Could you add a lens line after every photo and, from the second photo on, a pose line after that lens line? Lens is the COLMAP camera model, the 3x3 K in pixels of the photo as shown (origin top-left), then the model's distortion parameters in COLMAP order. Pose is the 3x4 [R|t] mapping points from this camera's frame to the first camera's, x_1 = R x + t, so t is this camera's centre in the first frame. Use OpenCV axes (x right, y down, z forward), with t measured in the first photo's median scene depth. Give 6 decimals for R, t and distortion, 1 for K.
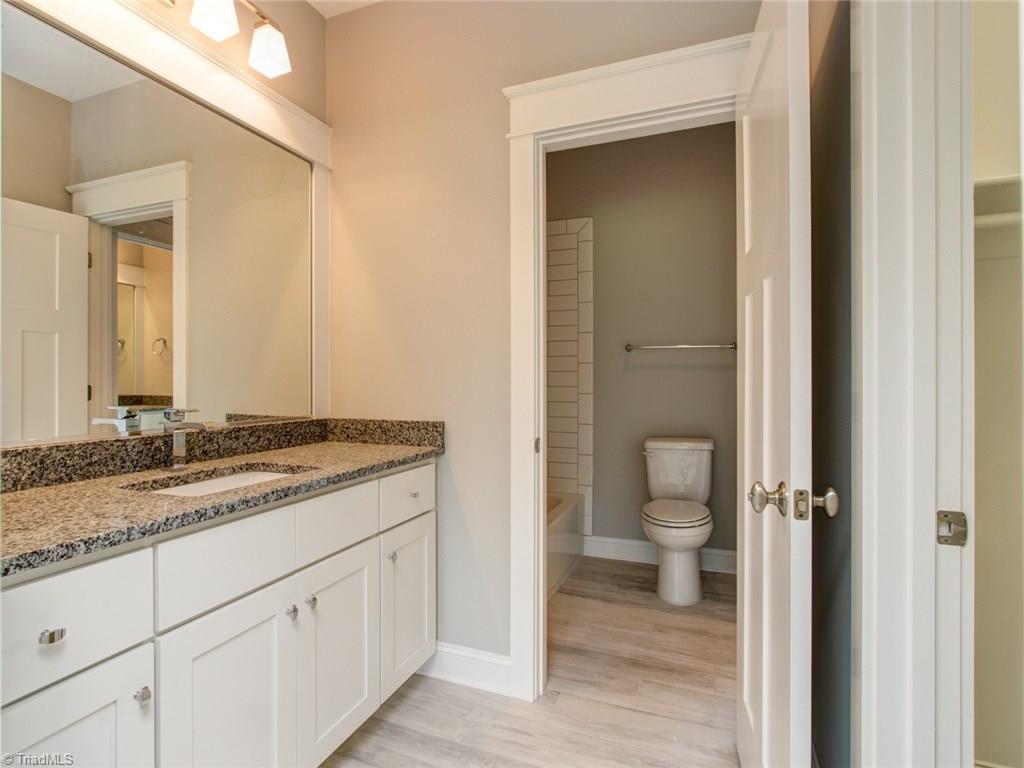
lens RADIAL K [[531.7, 0, 511.0], [0, 531.7, 380.8], [0, 0, 1]] dist [0.000190, 0.001436]
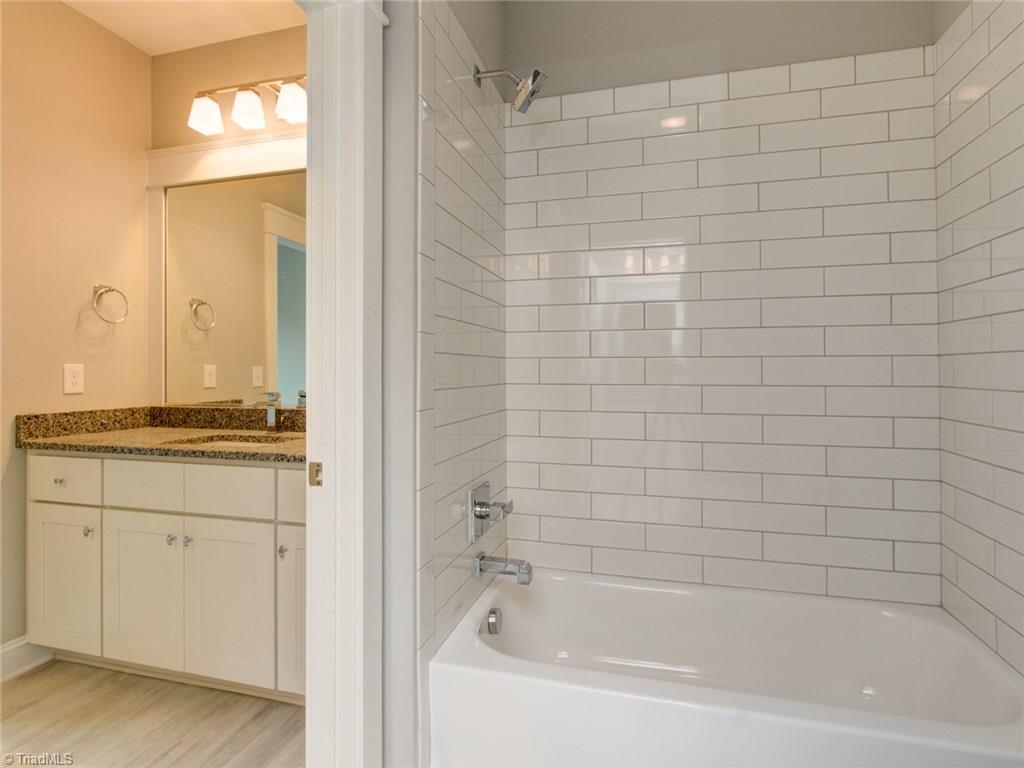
lens RADIAL K [[531.7, 0, 513.0], [0, 531.7, 376.9], [0, 0, 1]] dist [0.000190, 0.001436]
pose [[0.099967, 0.004713, -0.994980, 0.892554], [-0.004158, 0.999982, 0.004319, 0.000799], [0.994982, 0.003705, 0.099985, 1.478700]]
